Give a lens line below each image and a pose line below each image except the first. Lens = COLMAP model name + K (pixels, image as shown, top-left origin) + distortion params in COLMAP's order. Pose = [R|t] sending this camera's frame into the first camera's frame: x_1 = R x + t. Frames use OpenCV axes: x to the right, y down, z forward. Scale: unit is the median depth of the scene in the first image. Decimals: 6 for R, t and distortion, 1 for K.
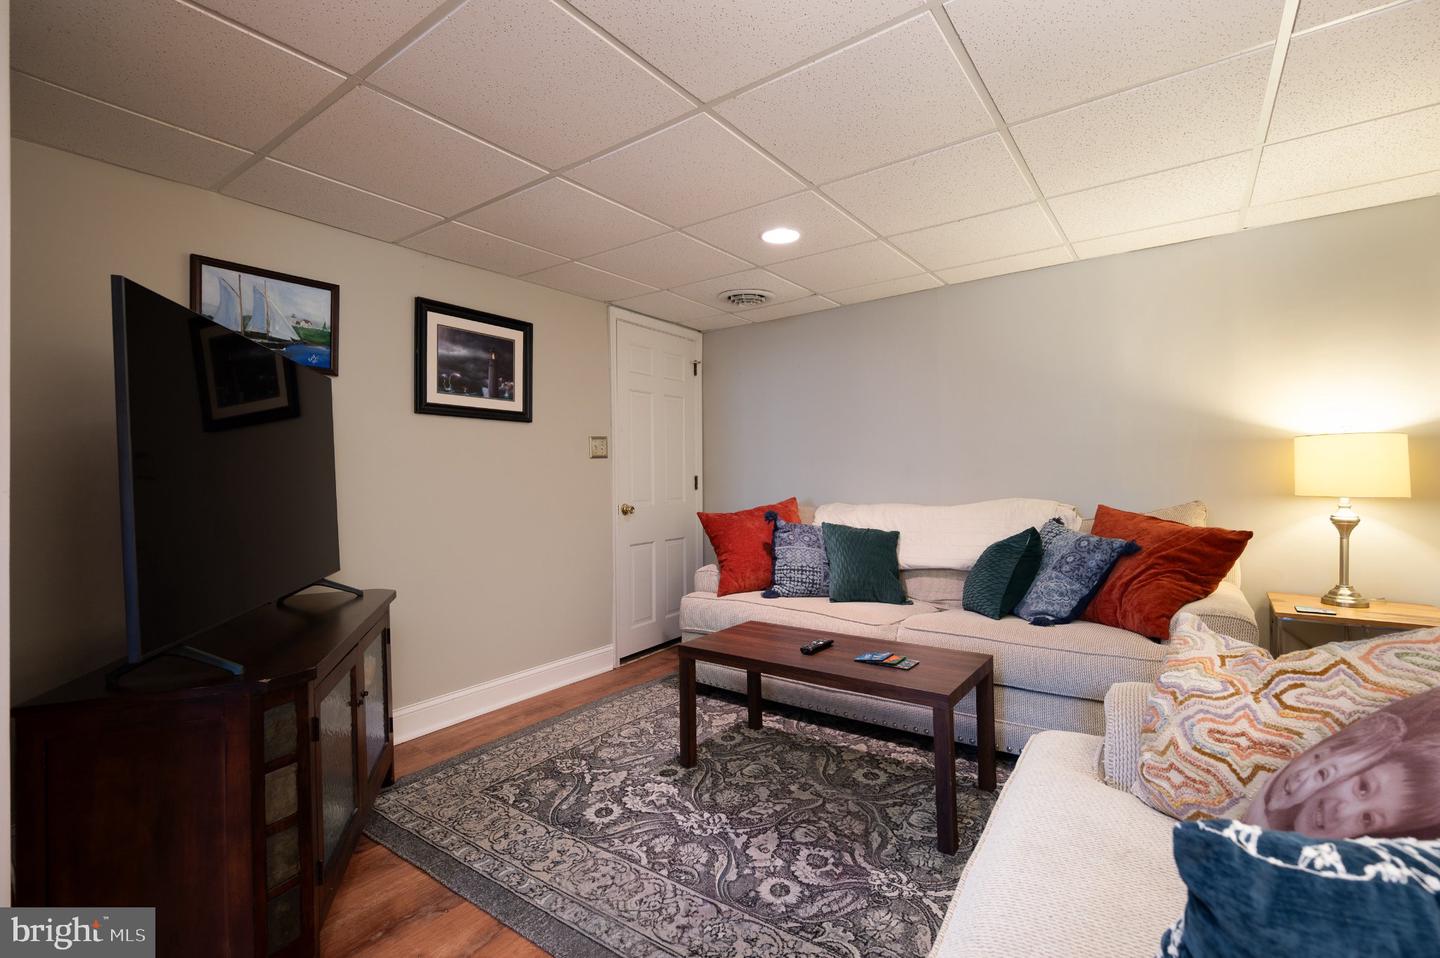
lens RADIAL K [[654.8, 0, 716.6], [0, 654.8, 462.8], [0, 0, 1]] dist [-0.001023, -0.000128]
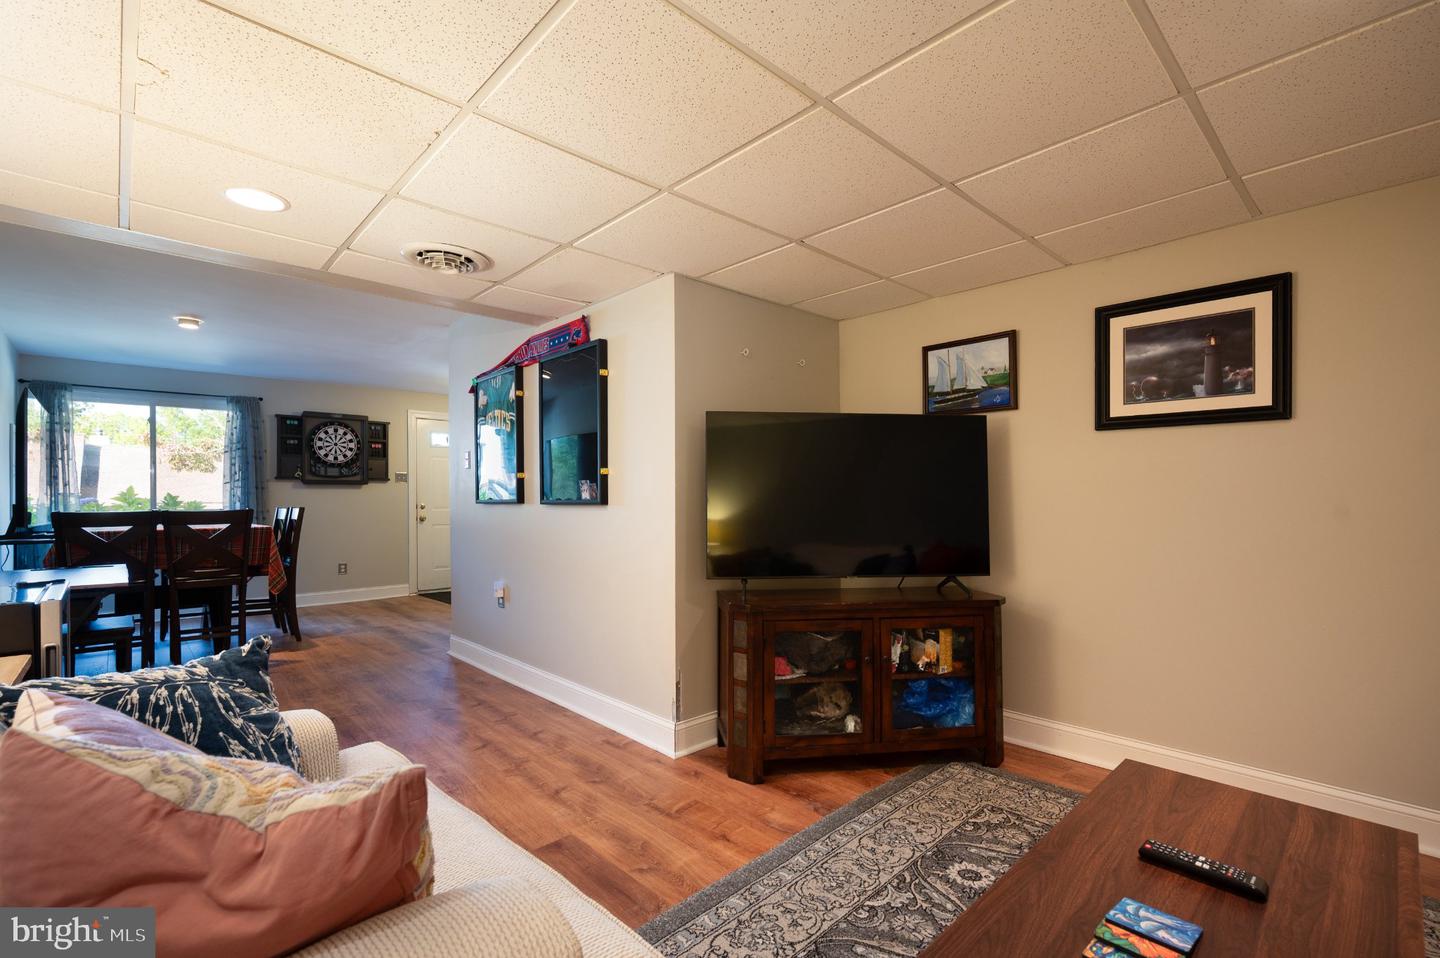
lens RADIAL K [[633.8, 0, 719.7], [0, 633.8, 491.6], [0, 0, 1]] dist [-0.001038, -0.000305]
pose [[-0.182438, 0.006268, -0.983197, 0.556431], [0.026962, 0.999636, 0.001370, -0.002628], [0.982848, -0.026259, -0.182540, 0.624767]]
